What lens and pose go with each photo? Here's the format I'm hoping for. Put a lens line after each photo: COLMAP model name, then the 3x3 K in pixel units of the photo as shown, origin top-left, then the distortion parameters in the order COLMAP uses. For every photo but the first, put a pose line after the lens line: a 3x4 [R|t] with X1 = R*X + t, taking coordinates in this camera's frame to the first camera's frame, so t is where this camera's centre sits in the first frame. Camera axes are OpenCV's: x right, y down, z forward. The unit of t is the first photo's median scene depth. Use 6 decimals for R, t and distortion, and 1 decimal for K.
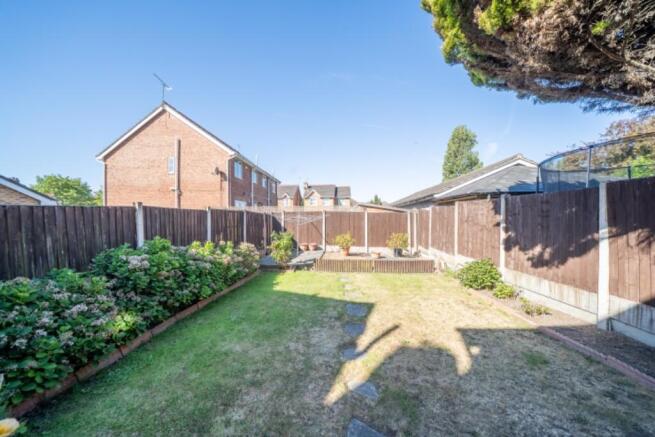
lens RADIAL K [[232.5, 0, 325.2], [0, 232.5, 220.3], [0, 0, 1]] dist [-0.014193, 0.000338]
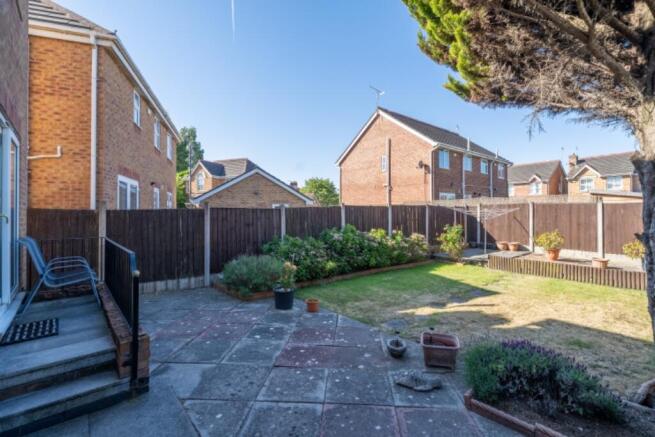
lens RADIAL K [[295.8, 0, 334.0], [0, 295.8, 214.1], [0, 0, 1]] dist [-0.002717, -0.000368]
pose [[0.689576, 0.004031, -0.724202, 0.380865], [-0.003393, 0.999992, 0.002335, -0.002525], [0.724206, 0.000847, 0.689584, -0.280277]]
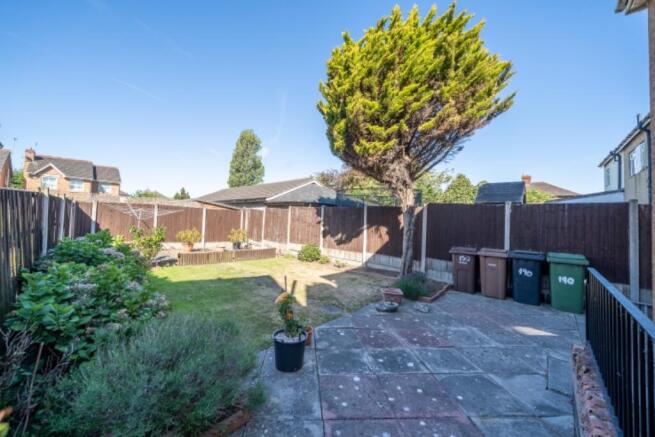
lens RADIAL K [[249.4, 0, 323.2], [0, 249.4, 219.7], [0, 0, 1]] dist [-0.008845, -0.000151]
pose [[0.656769, 0.024246, 0.753702, -0.443151], [-0.032442, 0.999466, -0.003882, 0.002520], [-0.753394, -0.021903, 0.657205, -0.163253]]
